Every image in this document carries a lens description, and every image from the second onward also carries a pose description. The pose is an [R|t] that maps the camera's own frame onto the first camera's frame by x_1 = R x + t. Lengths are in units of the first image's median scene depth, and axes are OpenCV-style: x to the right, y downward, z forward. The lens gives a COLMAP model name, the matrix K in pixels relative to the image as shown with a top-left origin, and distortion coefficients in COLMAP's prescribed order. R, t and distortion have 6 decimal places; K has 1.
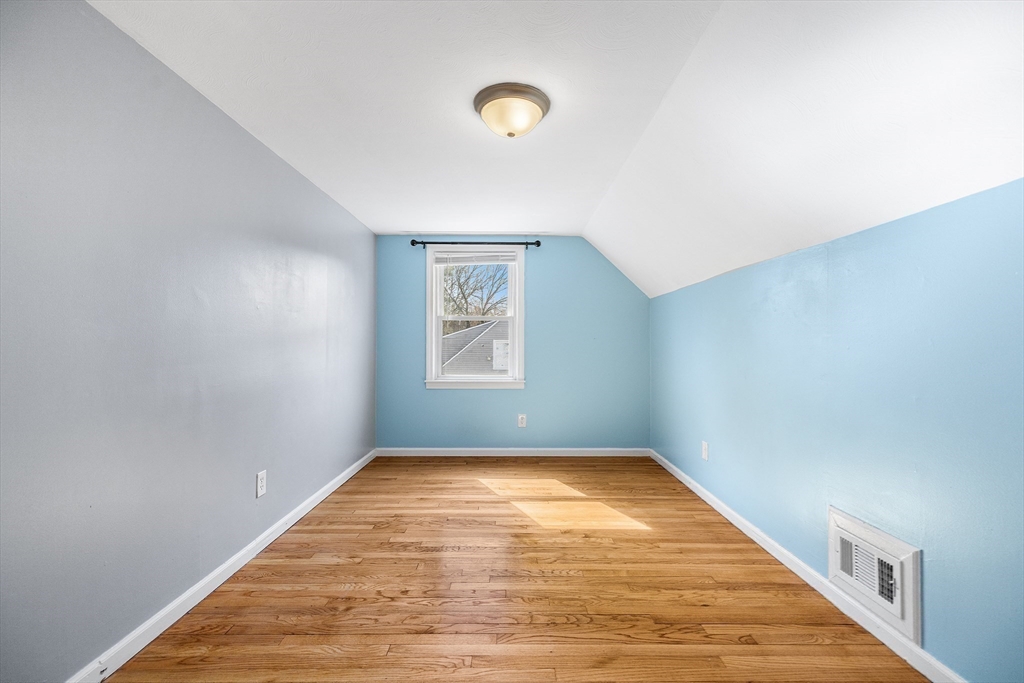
lens RADIAL K [[442.5, 0, 511.7], [0, 442.5, 343.1], [0, 0, 1]] dist [0.000398, 0.000014]
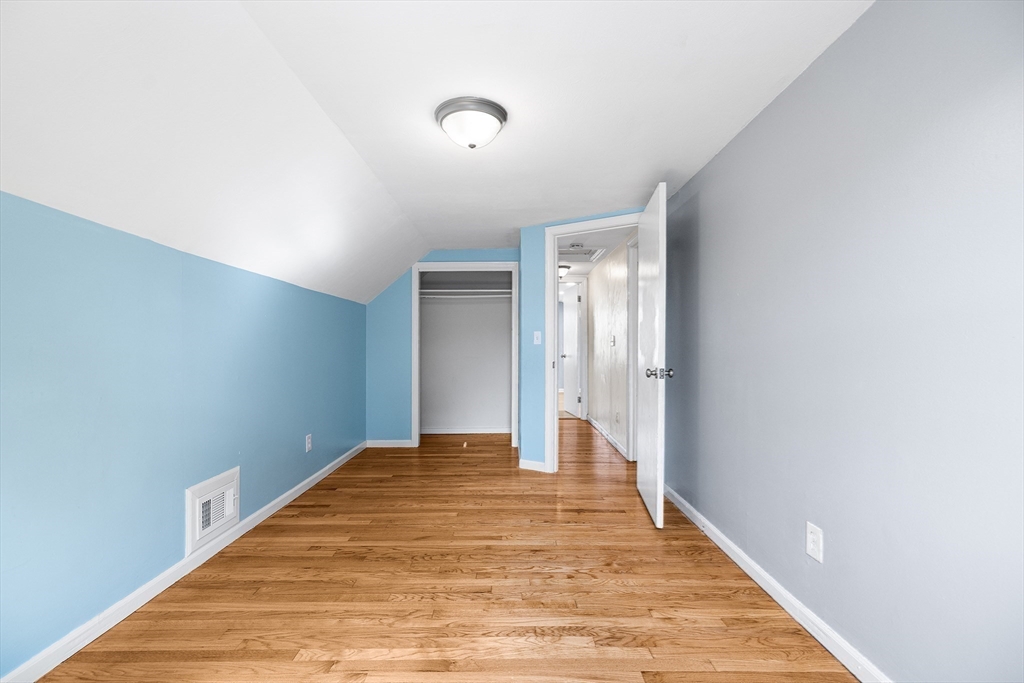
lens RADIAL K [[442.5, 0, 511.4], [0, 442.5, 344.5], [0, 0, 1]] dist [0.000398, 0.000014]
pose [[-0.999994, -0.003537, -0.000678, -0.093862], [-0.003527, 0.999888, -0.014545, 0.016098], [0.000729, -0.014542, -0.999894, 2.045477]]
